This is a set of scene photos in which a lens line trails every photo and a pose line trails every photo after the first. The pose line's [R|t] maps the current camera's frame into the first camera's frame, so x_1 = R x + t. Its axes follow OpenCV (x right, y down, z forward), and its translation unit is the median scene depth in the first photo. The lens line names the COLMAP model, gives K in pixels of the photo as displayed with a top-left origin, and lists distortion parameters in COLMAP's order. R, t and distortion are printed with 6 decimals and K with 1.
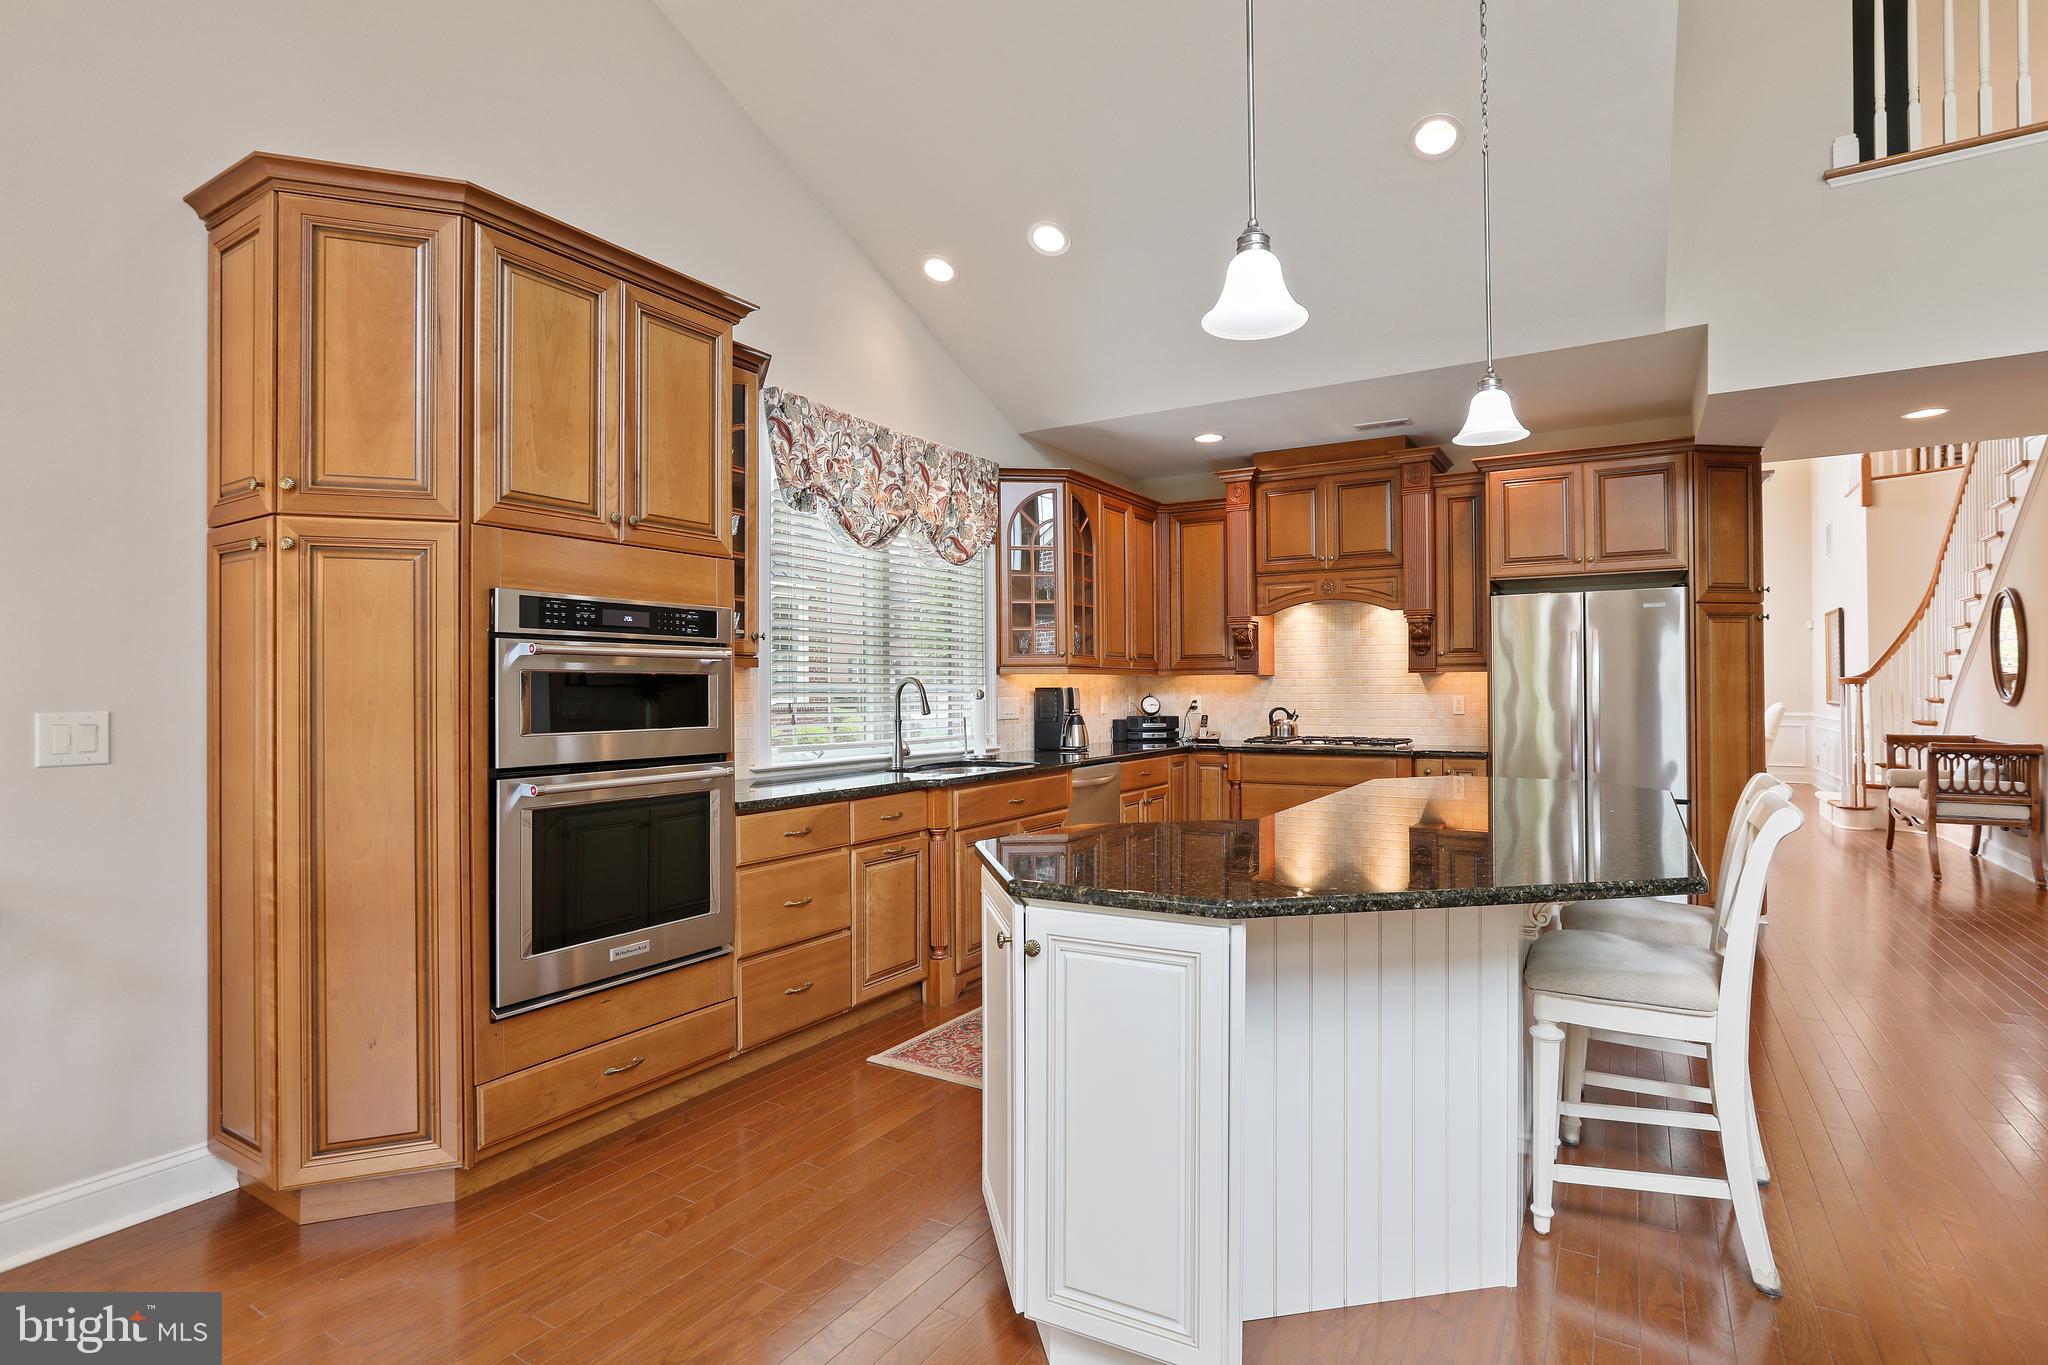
lens RADIAL K [[996.3, 0, 1063.9], [0, 996.3, 681.4], [0, 0, 1]] dist [-0.017982, 0.000145]
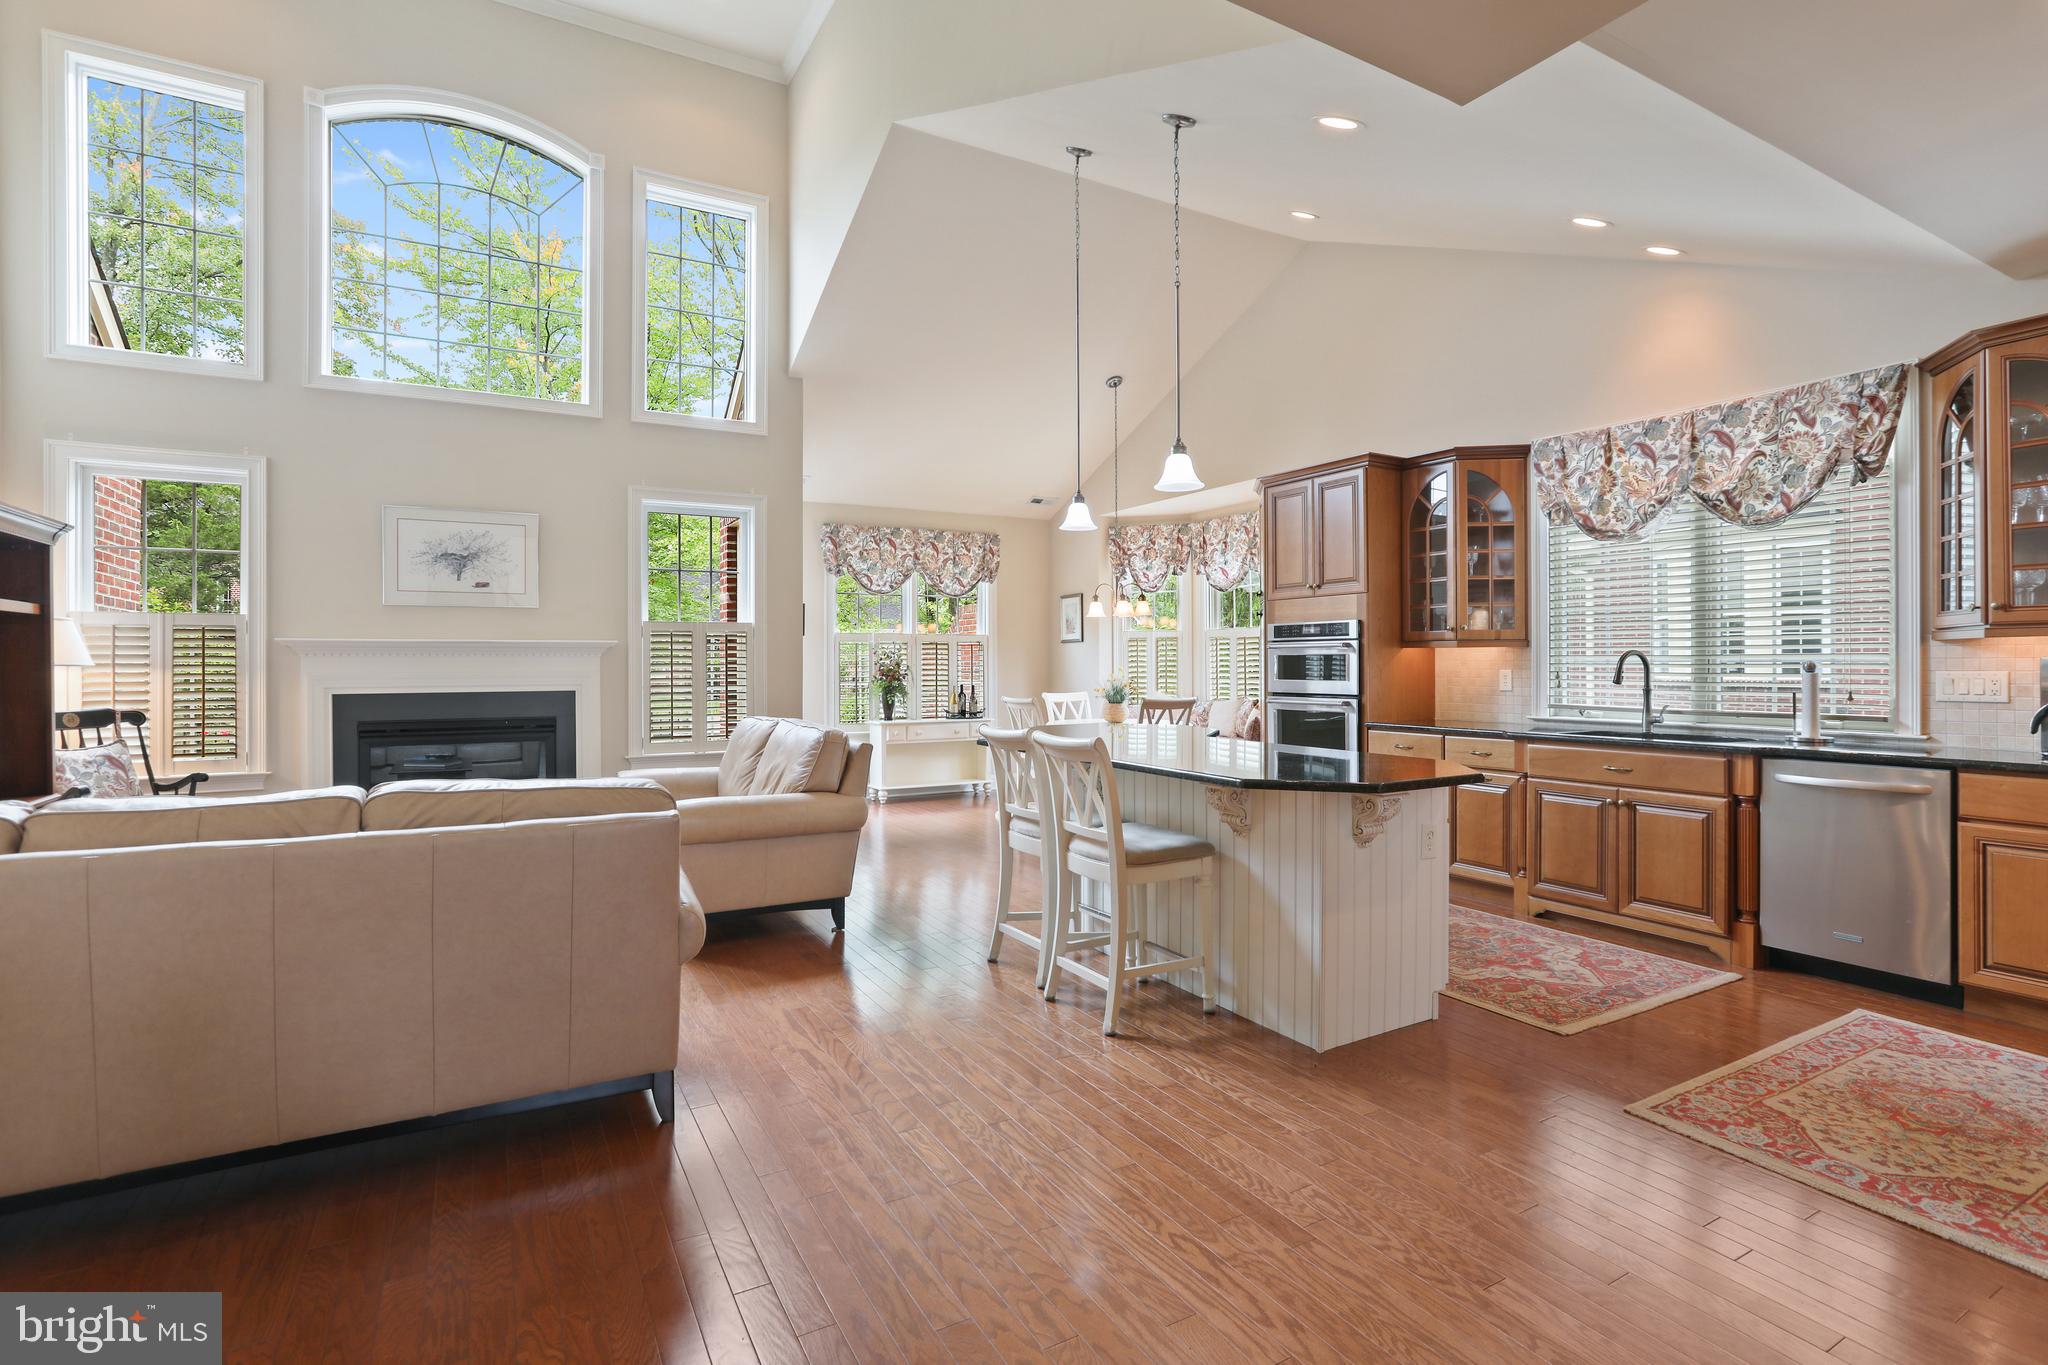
lens RADIAL K [[979.0, 0, 1031.0], [0, 979.0, 668.2], [0, 0, 1]] dist [-0.038087, 0.018335]
pose [[-0.500244, 0.008918, -0.865839, 1.012857], [0.011730, 0.999925, 0.003521, 0.003905], [0.865805, -0.008395, -0.500311, 0.883430]]
